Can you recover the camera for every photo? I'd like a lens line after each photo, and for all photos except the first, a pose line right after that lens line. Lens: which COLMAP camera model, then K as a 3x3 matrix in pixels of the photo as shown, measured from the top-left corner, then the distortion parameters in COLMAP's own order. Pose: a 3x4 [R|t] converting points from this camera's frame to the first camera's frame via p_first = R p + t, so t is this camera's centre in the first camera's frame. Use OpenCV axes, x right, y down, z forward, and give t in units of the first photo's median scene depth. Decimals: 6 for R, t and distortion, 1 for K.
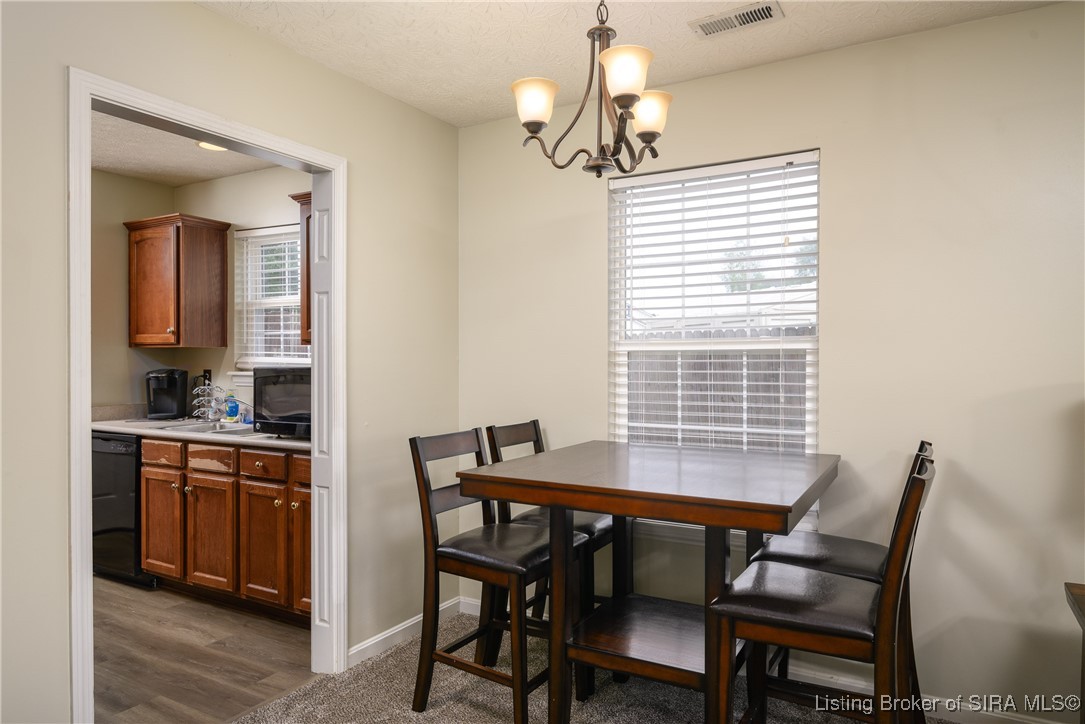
lens RADIAL K [[686.6, 0, 540.6], [0, 686.6, 378.0], [0, 0, 1]] dist [0.001624, 0.000412]
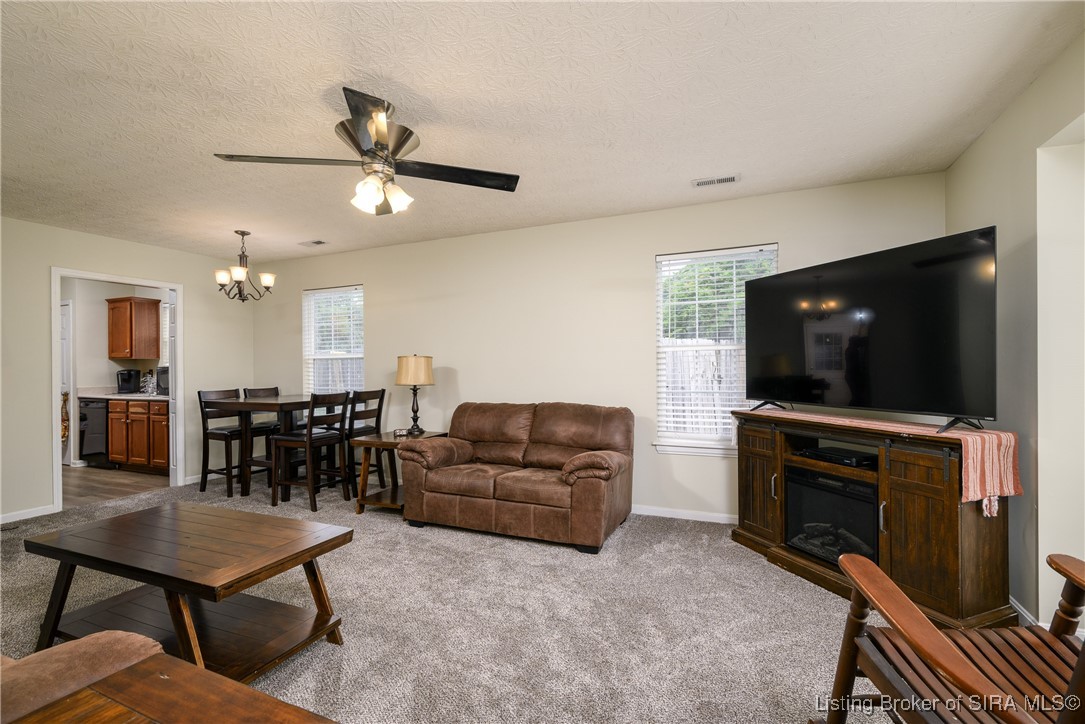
lens RADIAL K [[483.3, 0, 547.3], [0, 483.3, 369.0], [0, 0, 1]] dist [-0.002802, -0.000130]
pose [[0.992770, -0.011508, 0.119476, 0.578334], [0.013949, 0.999710, -0.019616, 0.034266], [-0.119215, 0.021140, 0.992643, -0.645020]]
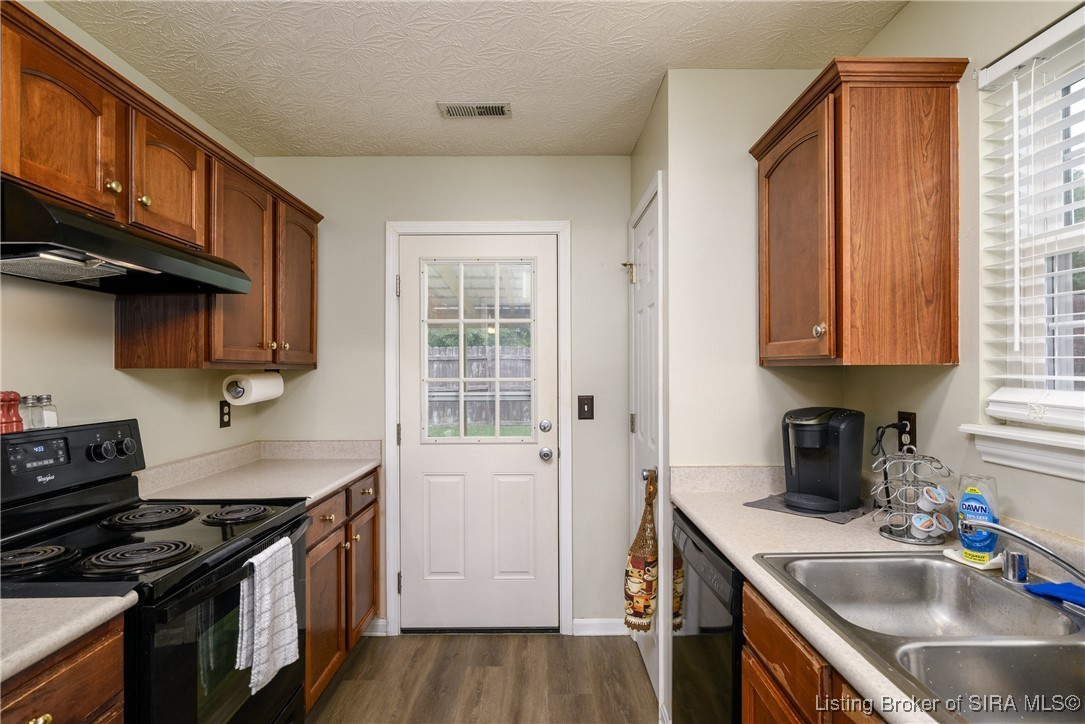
lens RADIAL K [[551.3, 0, 542.6], [0, 551.3, 356.9], [0, 0, 1]] dist [-0.022092, -0.000170]
pose [[0.506806, -0.019467, -0.861840, -0.316892], [-0.021799, 0.999136, -0.035388, -0.033753], [0.861785, 0.036722, 0.505943, 0.652731]]
